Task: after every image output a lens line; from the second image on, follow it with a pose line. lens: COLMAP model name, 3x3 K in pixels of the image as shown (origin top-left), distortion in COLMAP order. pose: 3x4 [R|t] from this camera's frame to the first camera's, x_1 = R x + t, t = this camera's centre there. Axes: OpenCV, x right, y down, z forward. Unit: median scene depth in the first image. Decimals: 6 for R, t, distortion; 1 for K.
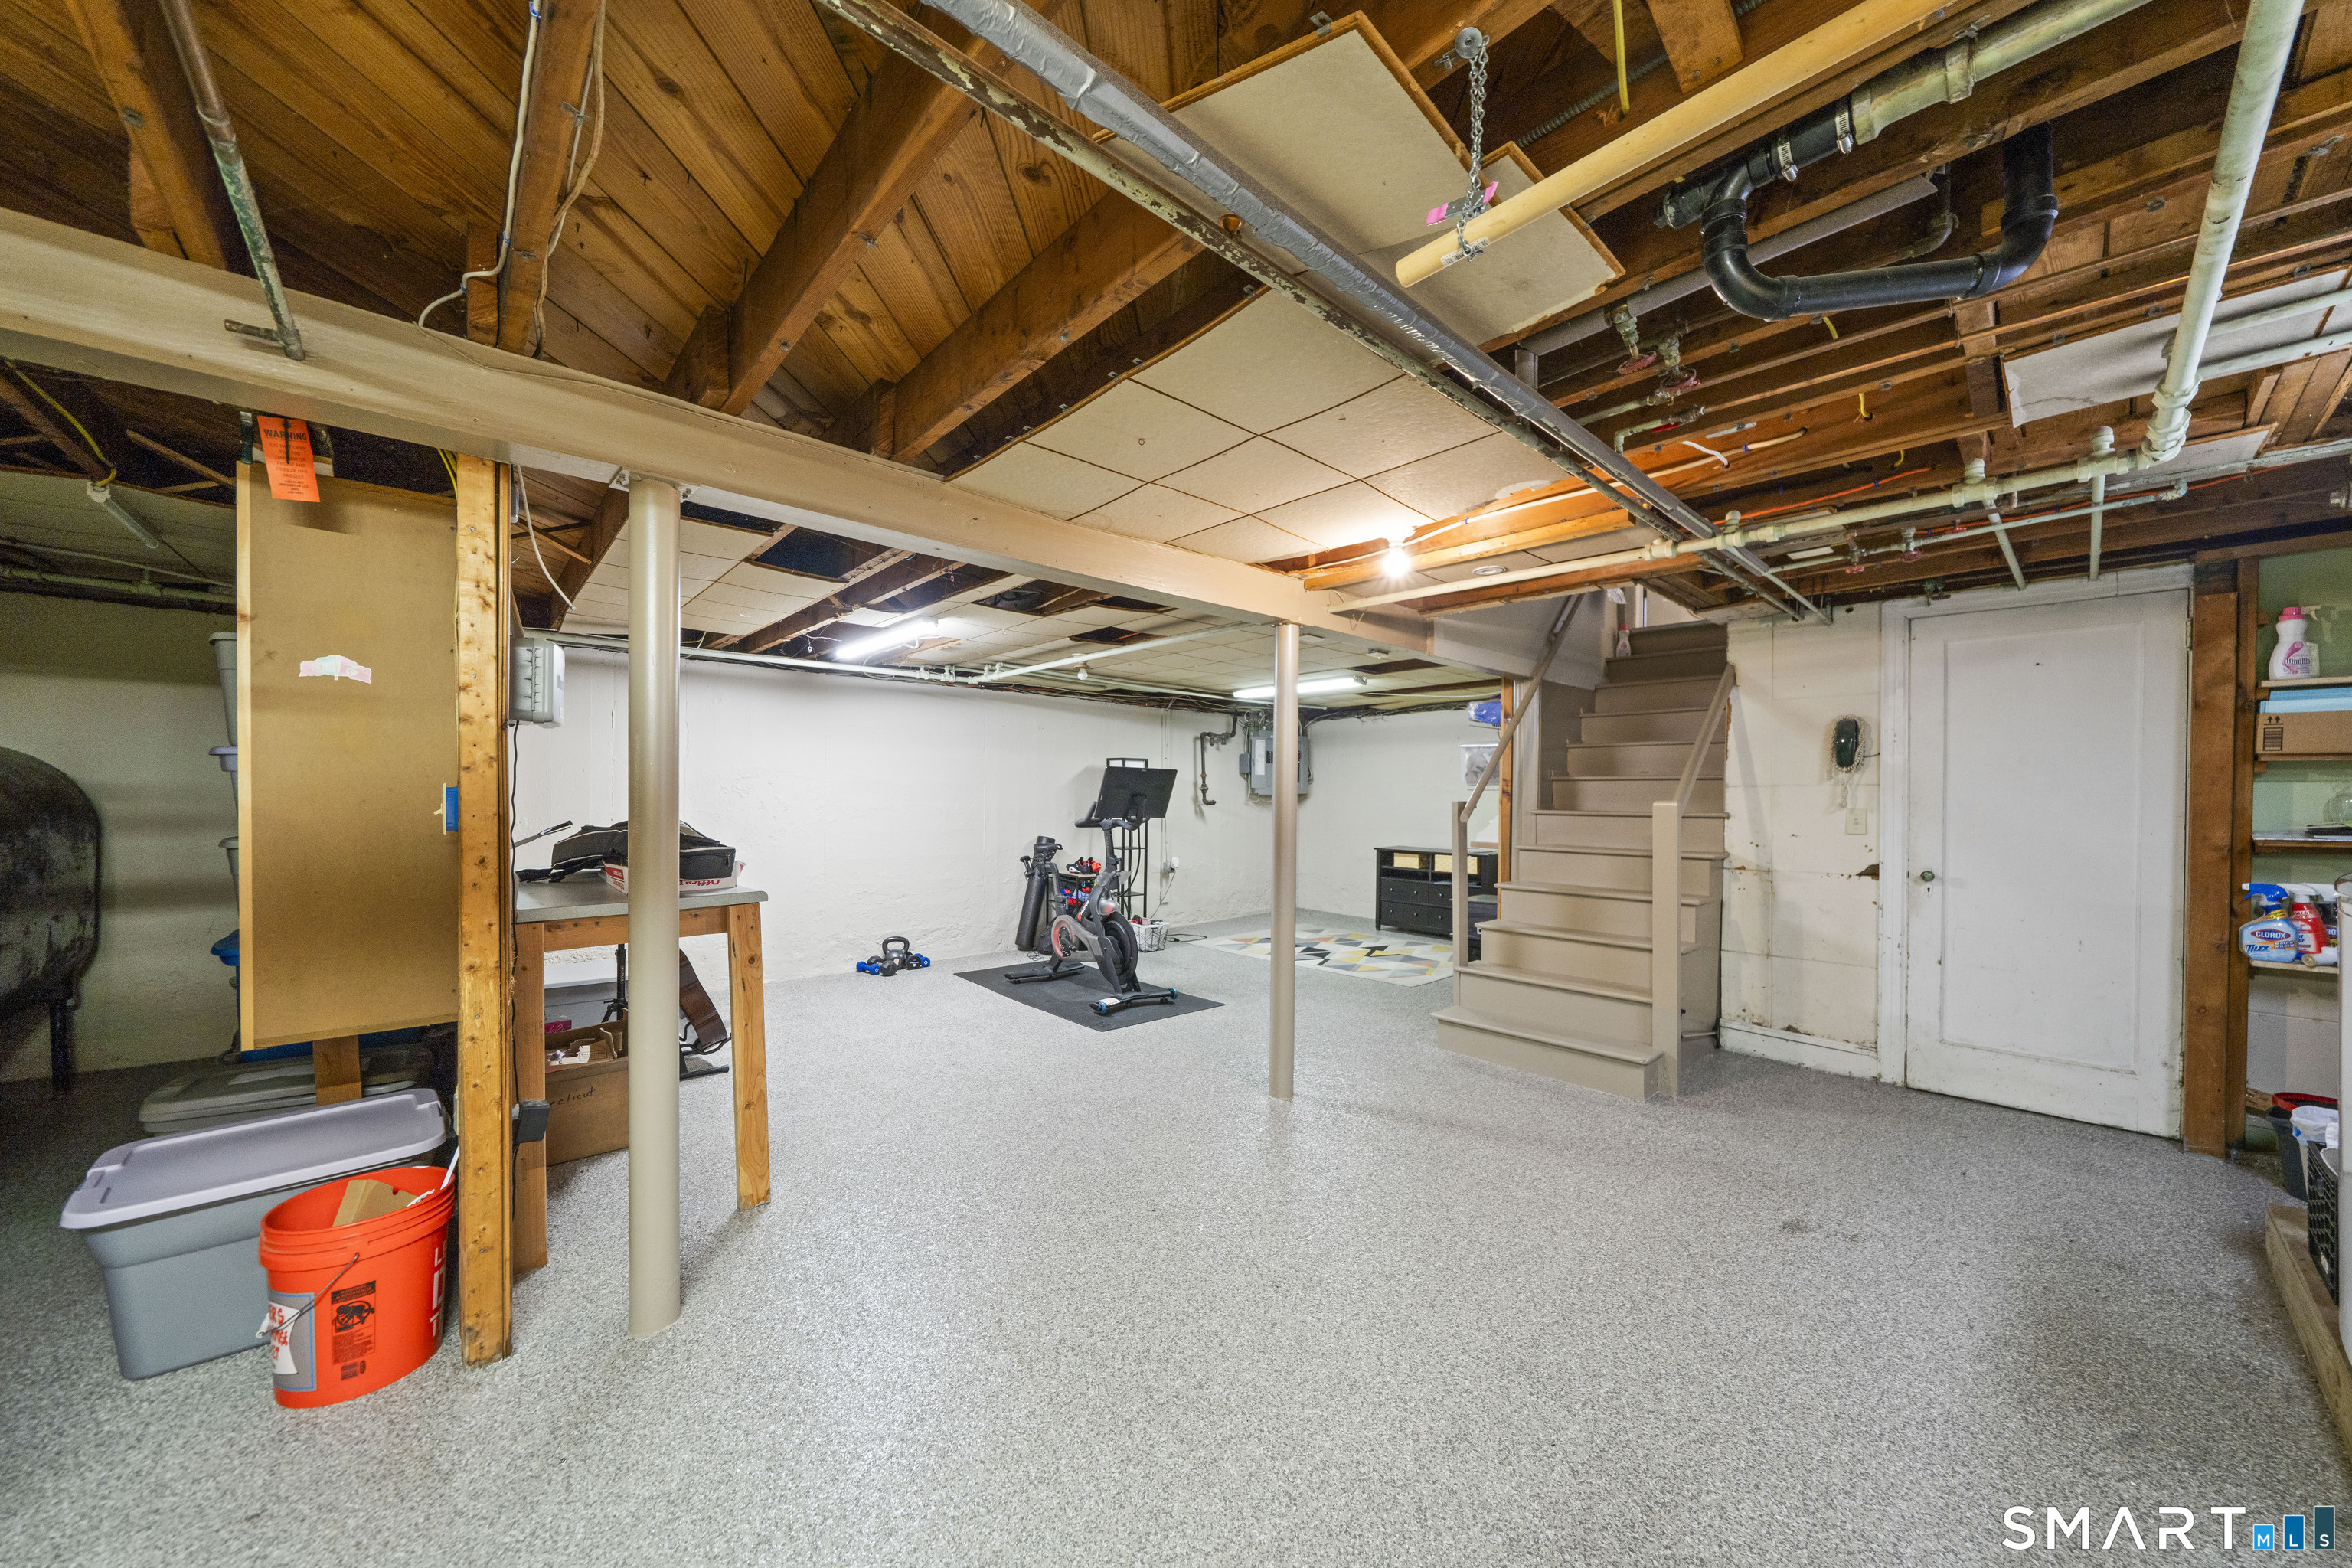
lens RADIAL K [[821.5, 0, 1176.0], [0, 821.5, 784.0], [0, 0, 1]] dist [-0.000600, -0.000060]
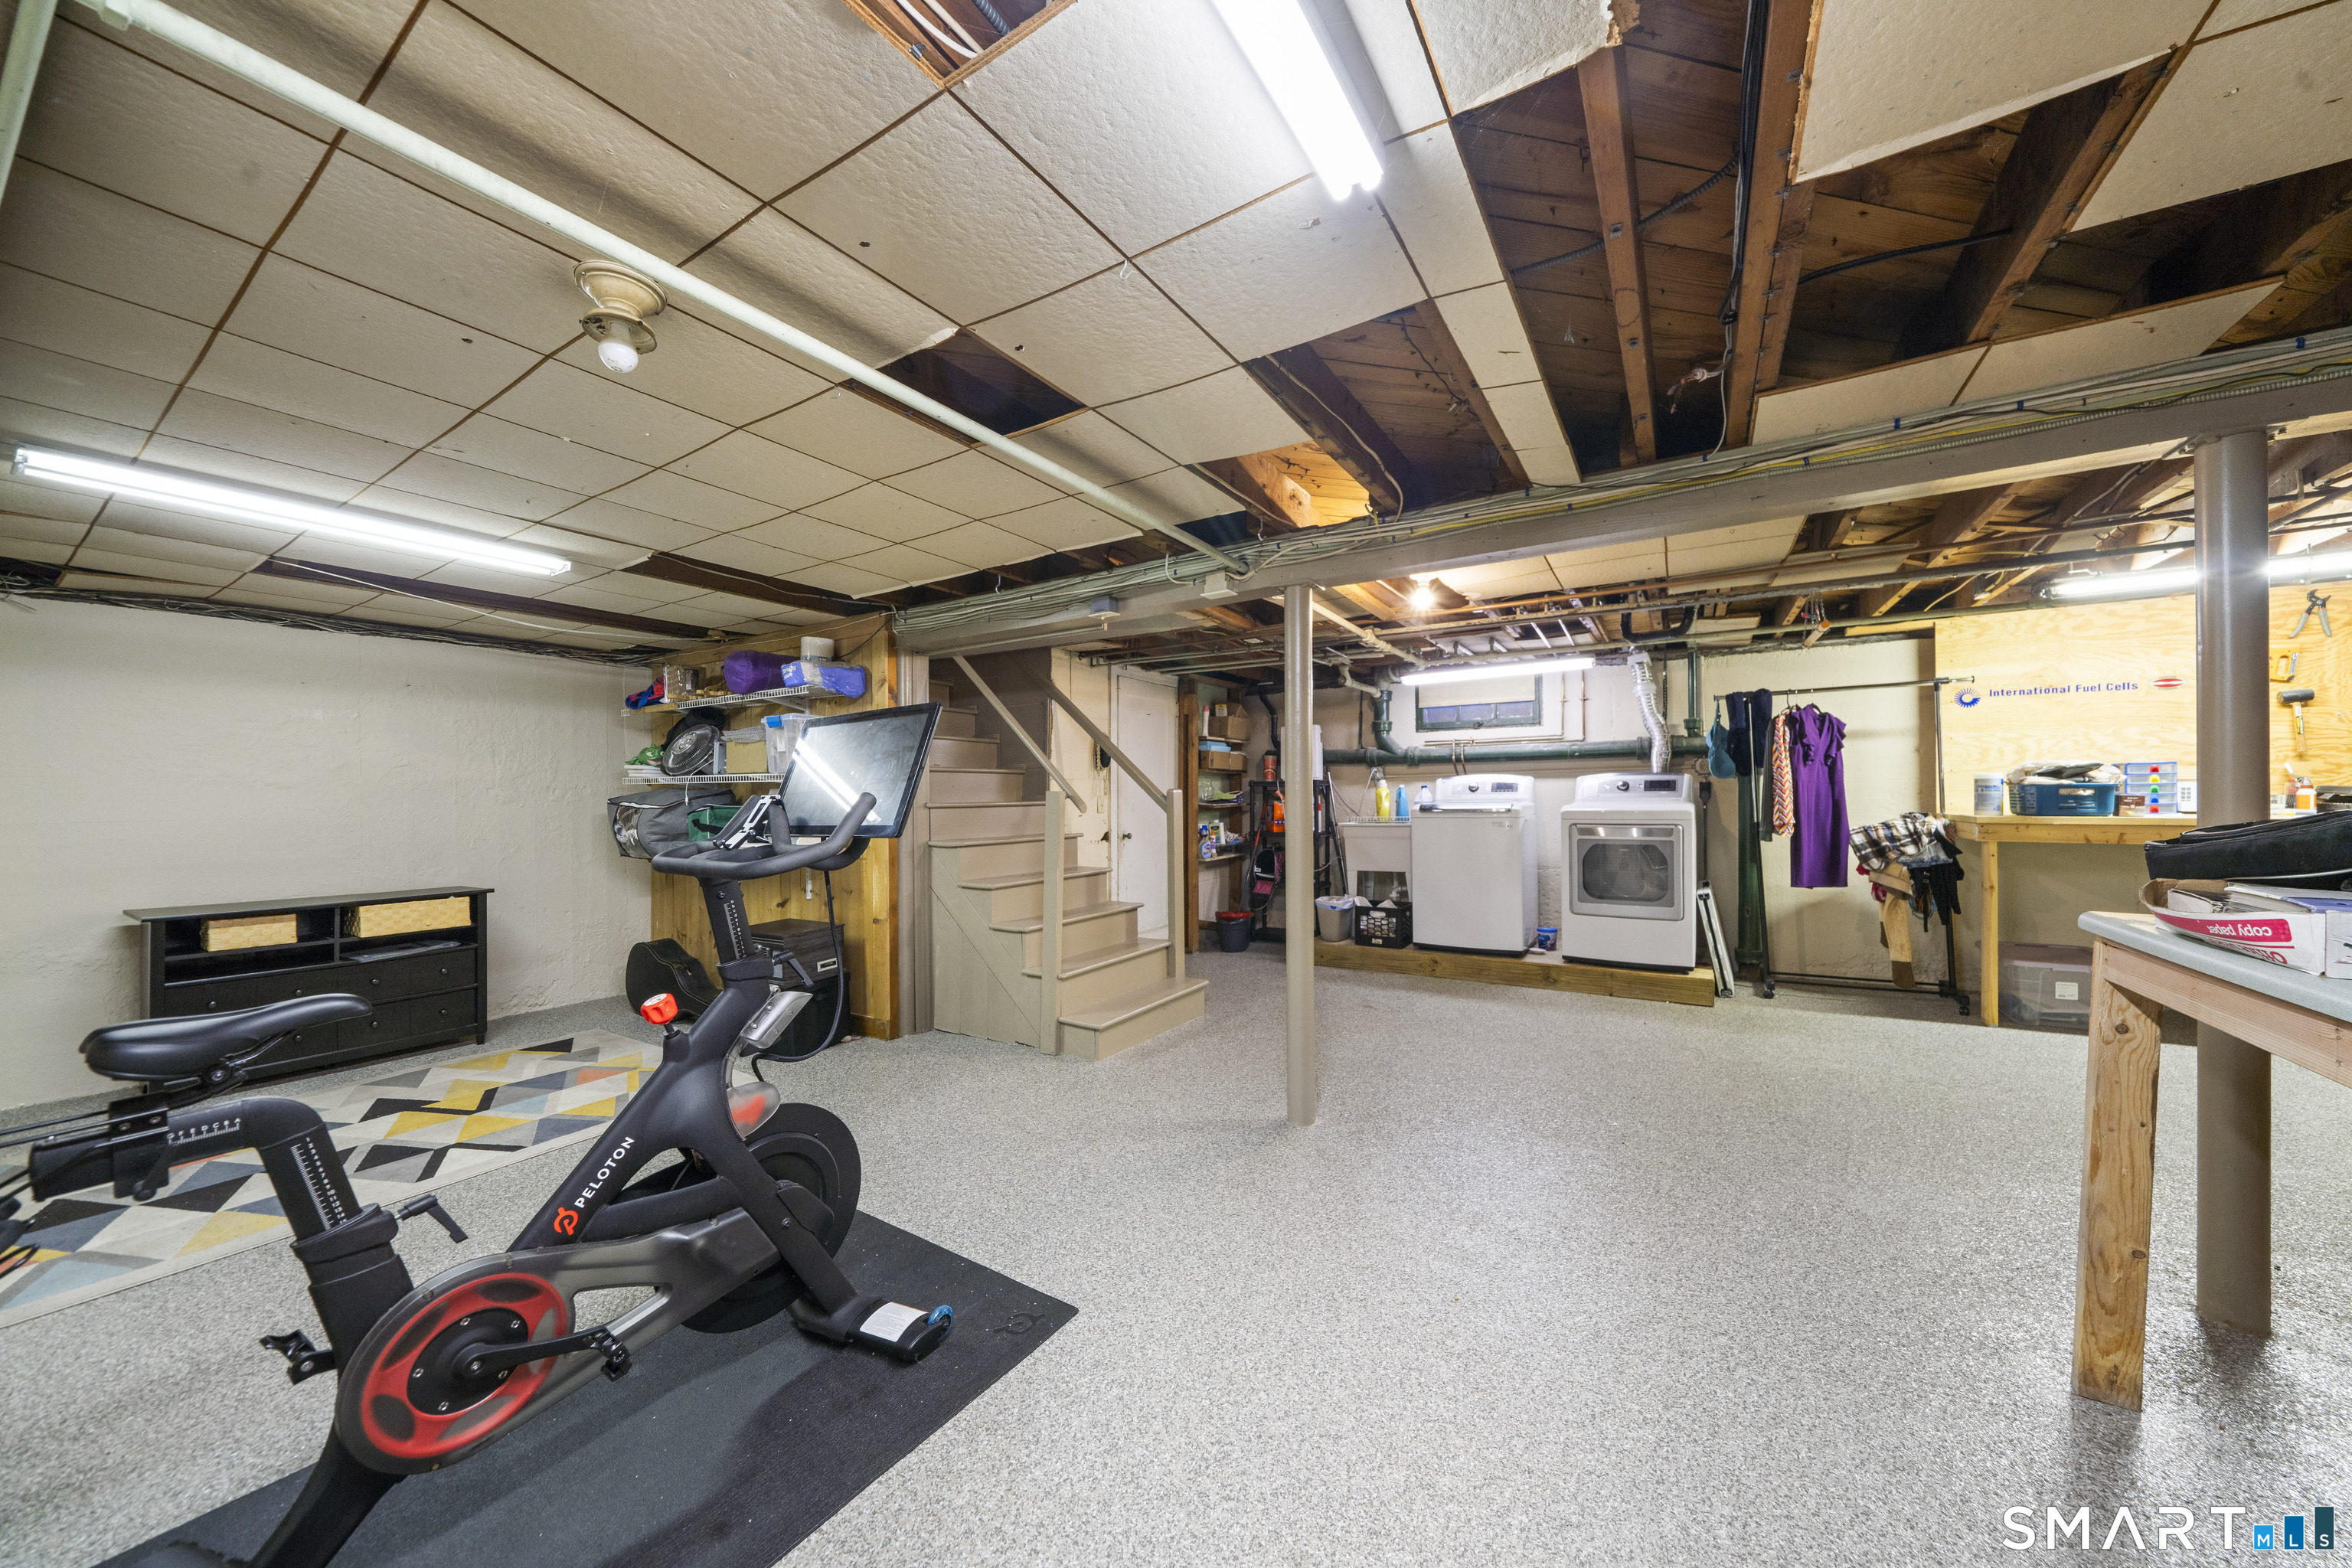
lens RADIAL K [[821.5, 0, 1176.0], [0, 821.5, 784.0], [0, 0, 1]] dist [-0.000600, -0.000060]
pose [[-0.273687, 0.007529, 0.961789, -0.649560], [-0.003998, 0.999952, -0.008965, 0.022194], [-0.961811, -0.006299, -0.273644, 1.288470]]
